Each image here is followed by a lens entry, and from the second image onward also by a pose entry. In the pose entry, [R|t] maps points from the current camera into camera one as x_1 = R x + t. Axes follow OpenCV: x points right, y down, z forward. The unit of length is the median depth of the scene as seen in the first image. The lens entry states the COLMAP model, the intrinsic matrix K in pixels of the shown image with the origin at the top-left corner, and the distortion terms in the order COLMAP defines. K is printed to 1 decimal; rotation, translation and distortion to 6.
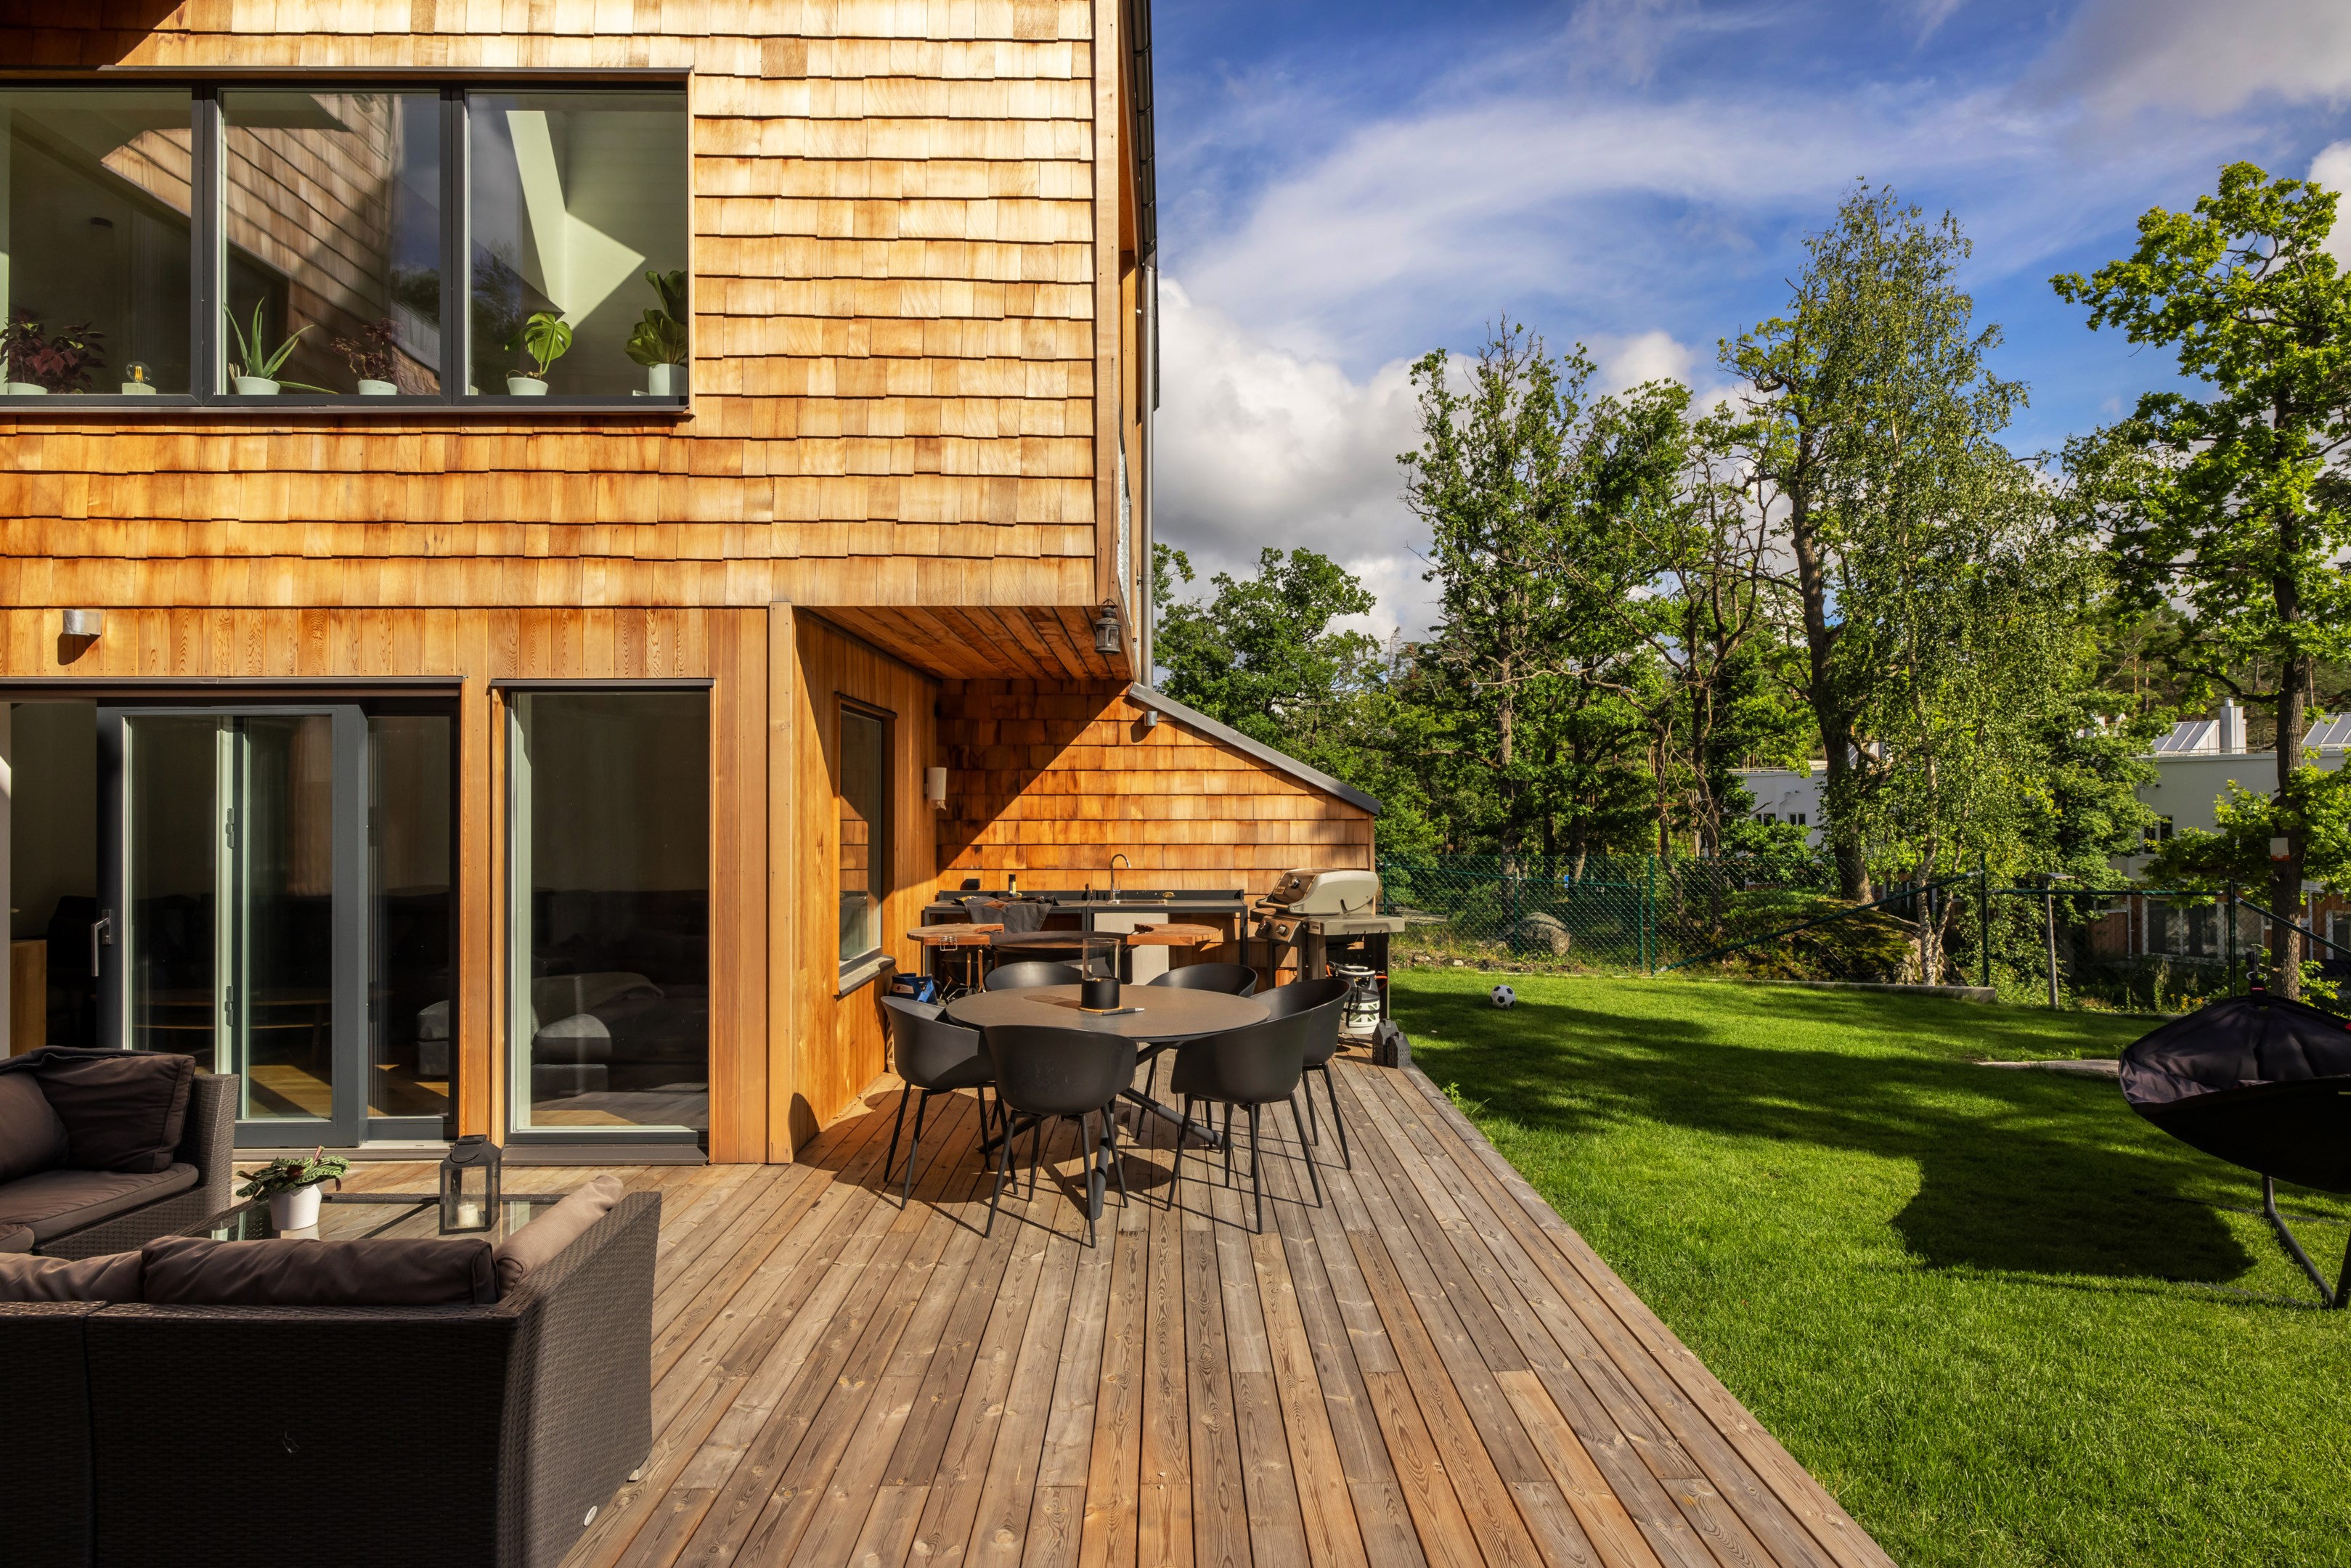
lens RADIAL K [[1311.2, 0, 1175.5], [0, 1311.2, 784.0], [0, 0, 1]] dist [0.000737, -0.002460]
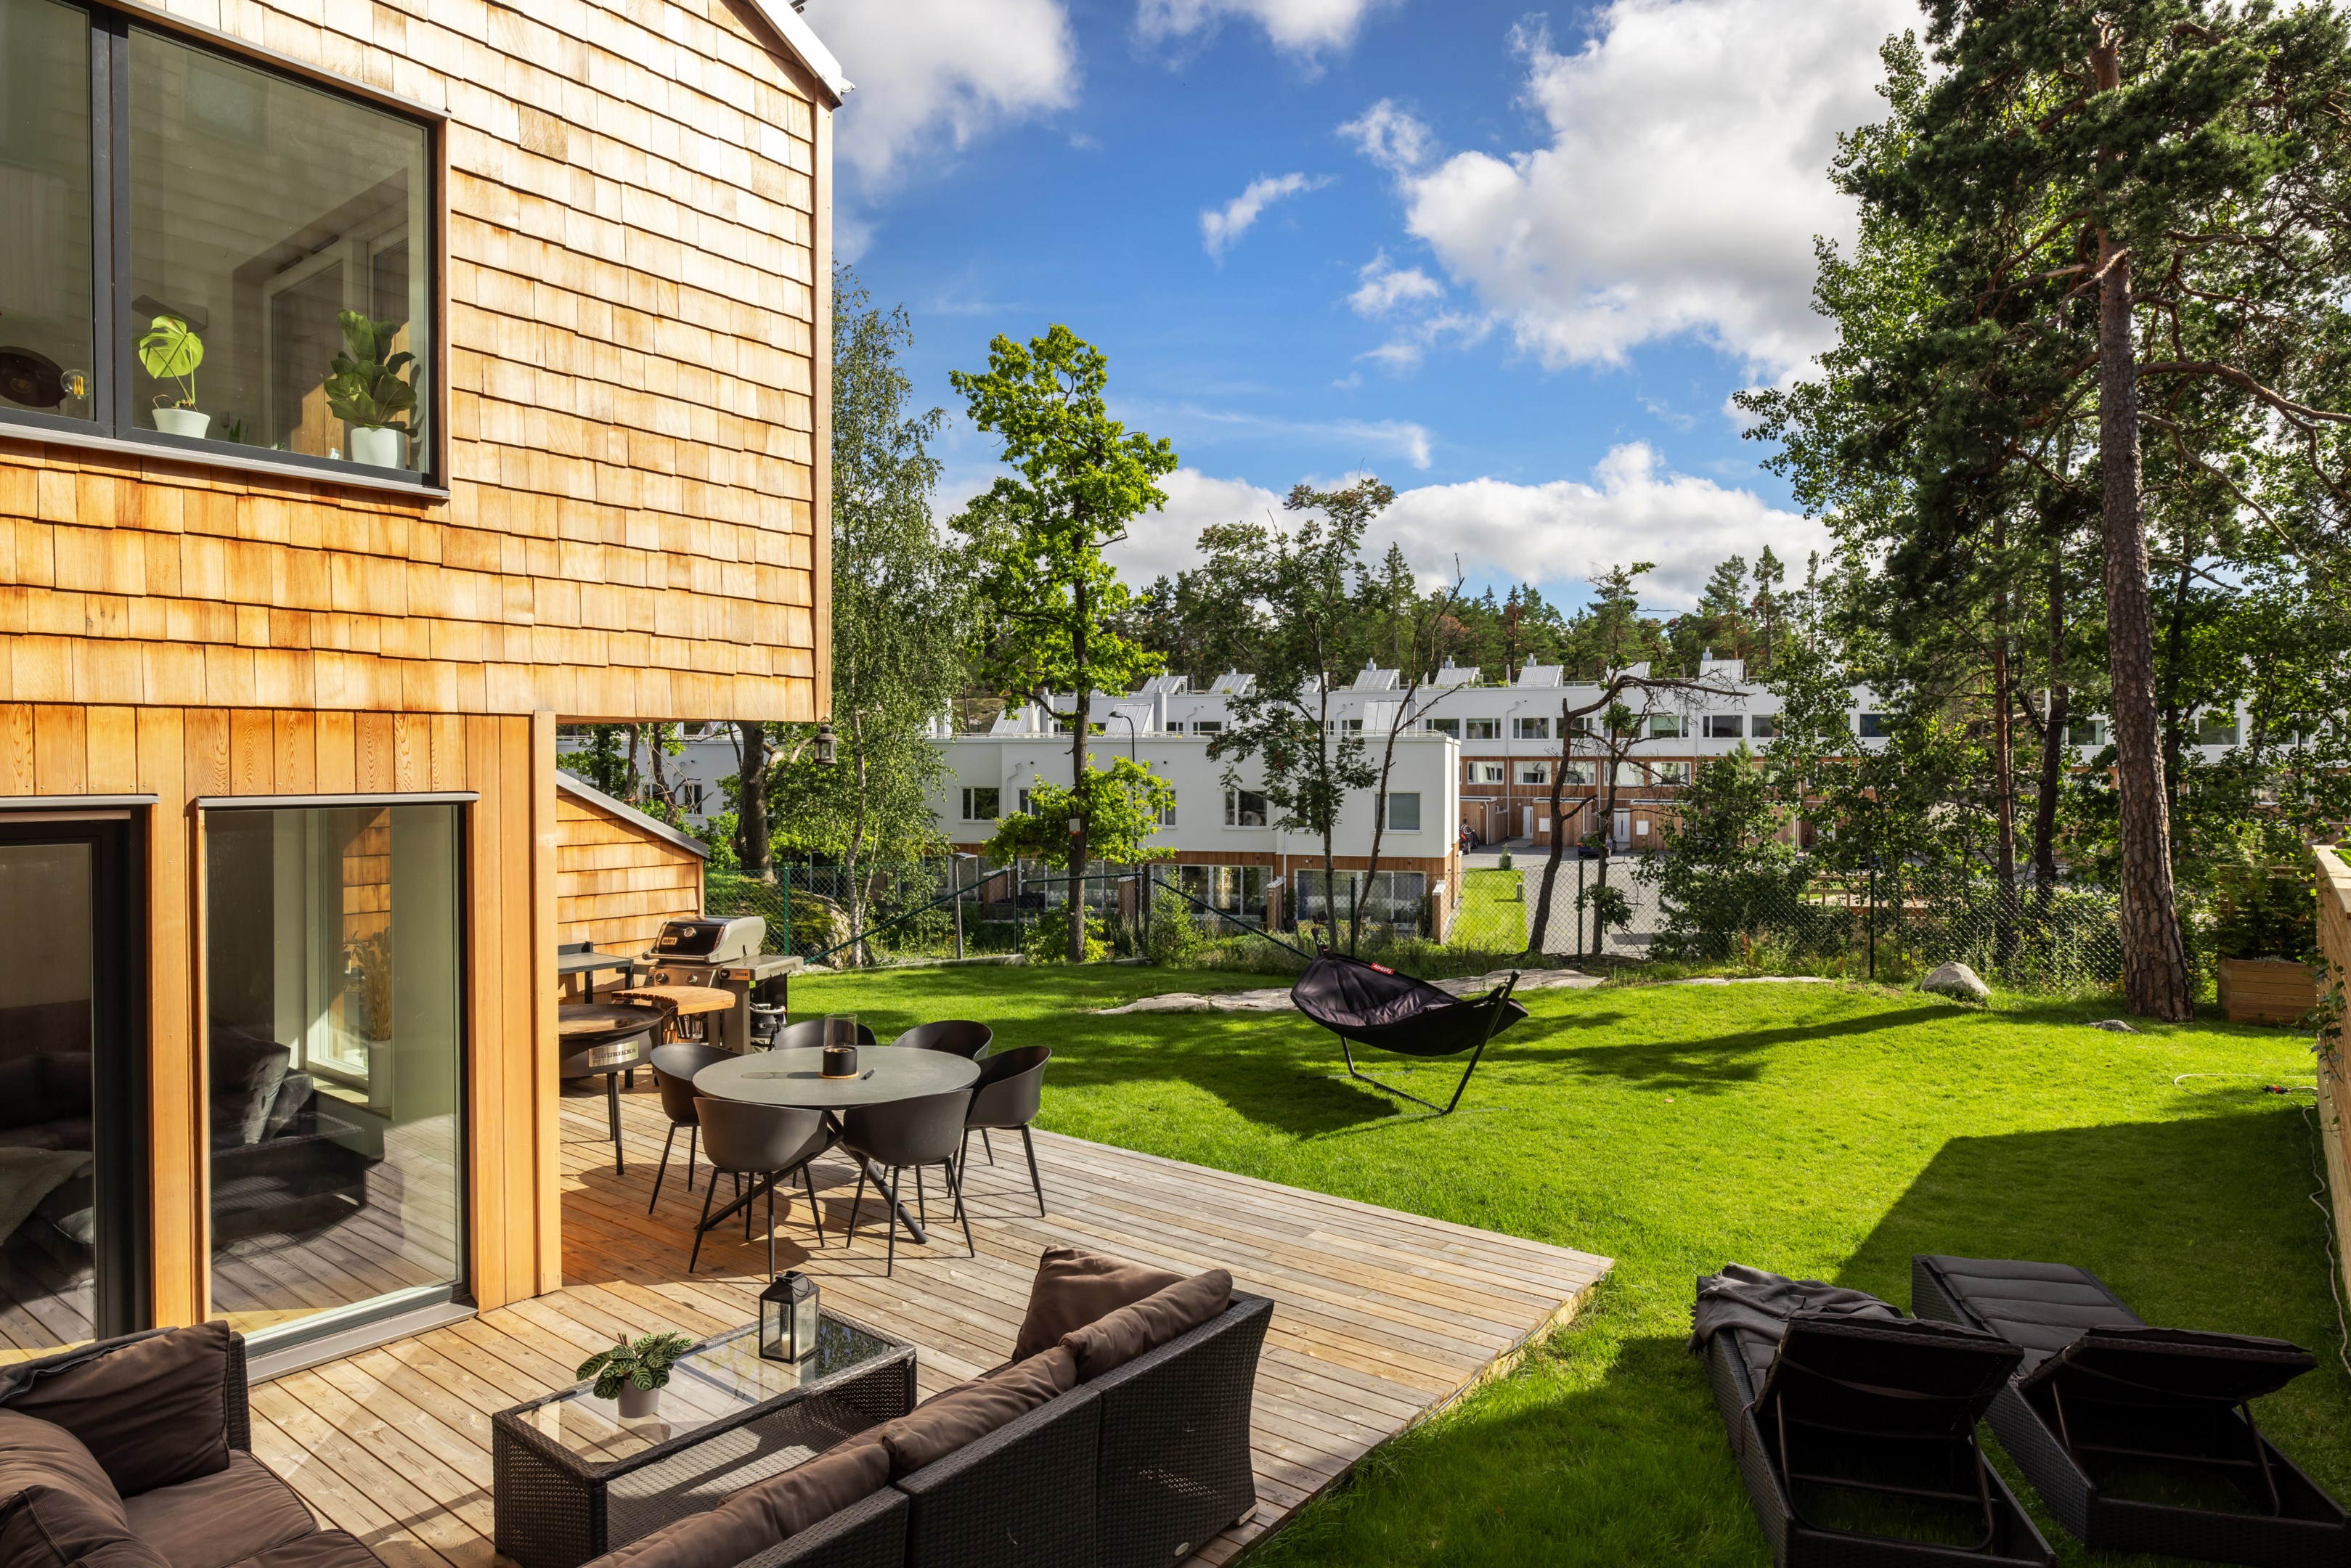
lens RADIAL K [[1376.2, 0, 1175.5], [0, 1376.2, 784.0], [0, 0, 1]] dist [-0.002915, 0.000162]
pose [[0.629857, -0.010192, 0.776644, -0.788655], [-0.013856, 0.999607, 0.024355, -0.115758], [-0.776587, -0.026101, 0.629469, 0.010604]]
